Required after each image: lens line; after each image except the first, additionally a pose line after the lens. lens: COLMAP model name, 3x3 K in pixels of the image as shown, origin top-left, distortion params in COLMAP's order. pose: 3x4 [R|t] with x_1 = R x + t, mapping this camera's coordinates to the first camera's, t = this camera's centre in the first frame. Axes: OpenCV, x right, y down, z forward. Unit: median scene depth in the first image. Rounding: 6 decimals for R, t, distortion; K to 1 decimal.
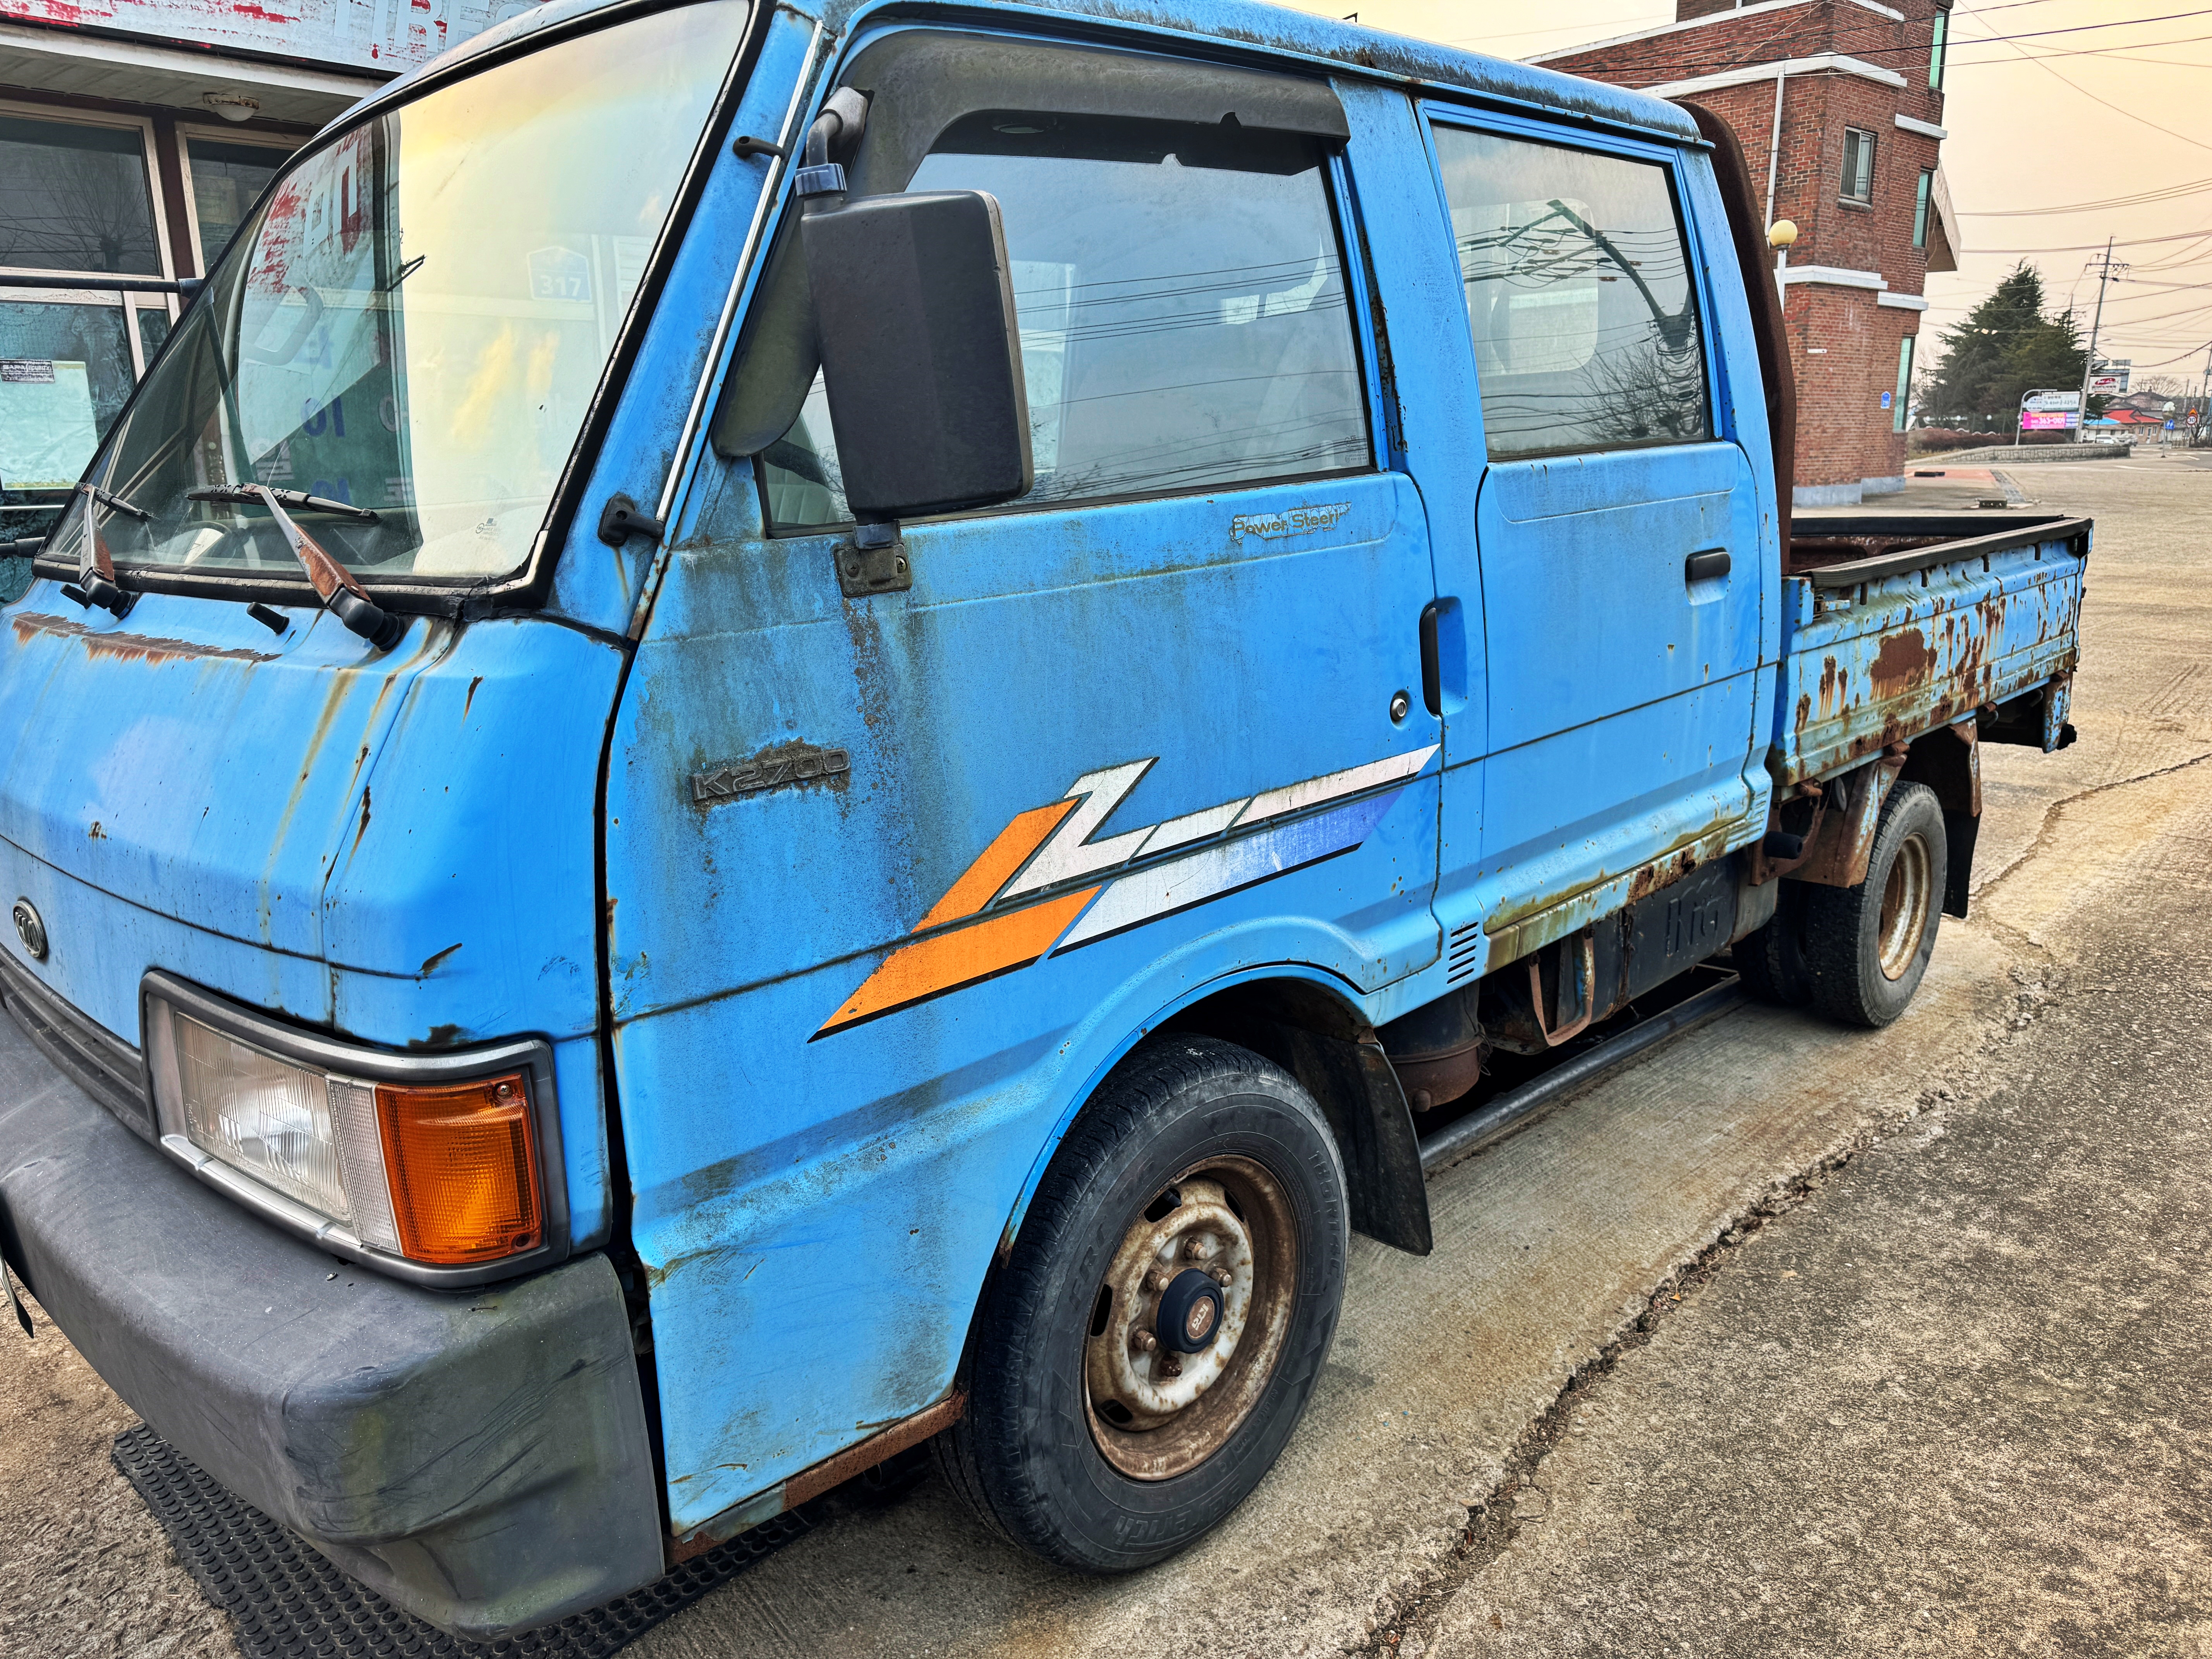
lens RADIAL K [[1530.6, 0, 1106.0], [0, 1530.6, 829.5], [0, 0, 1]] dist [0.041915, -0.039505]
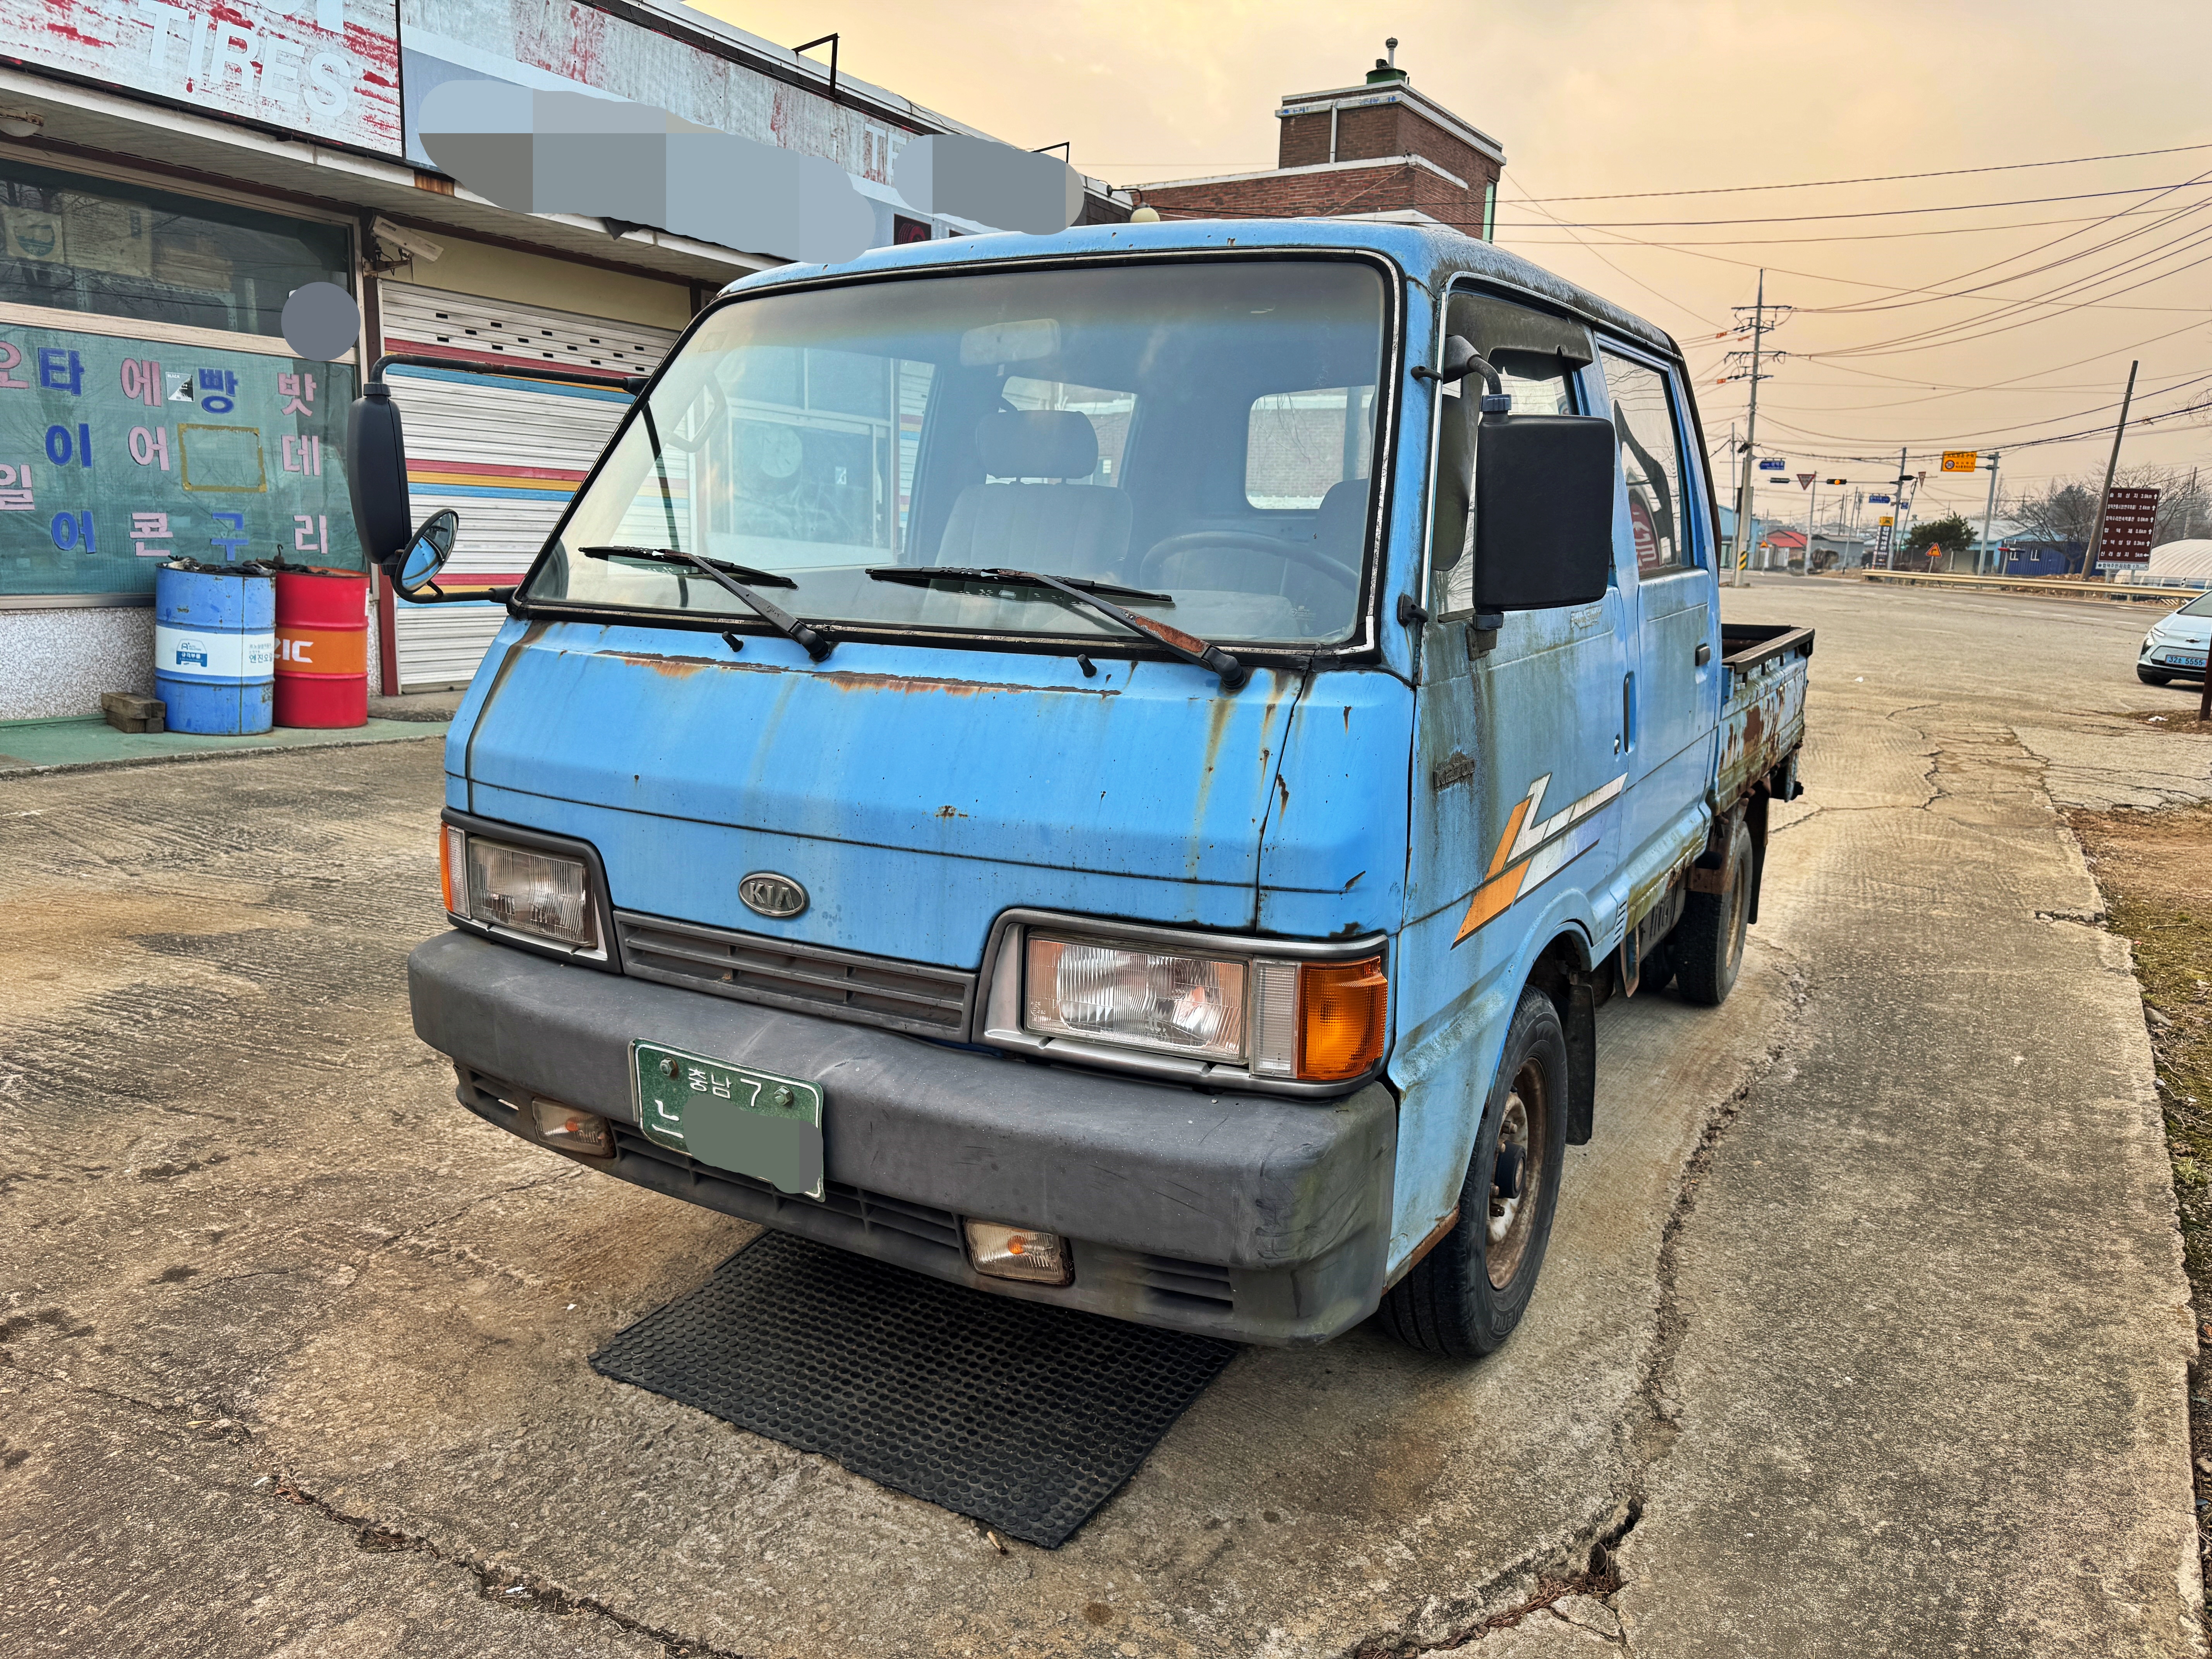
lens RADIAL K [[1543.5, 0, 1094.3], [0, 1543.5, 819.4], [0, 0, 1]] dist [0.054124, -0.052033]
pose [[0.965136, 0.004221, 0.261714, -0.641182], [0.009706, 0.998605, -0.051897, 0.058720], [-0.261568, 0.052628, 0.963749, -0.271884]]
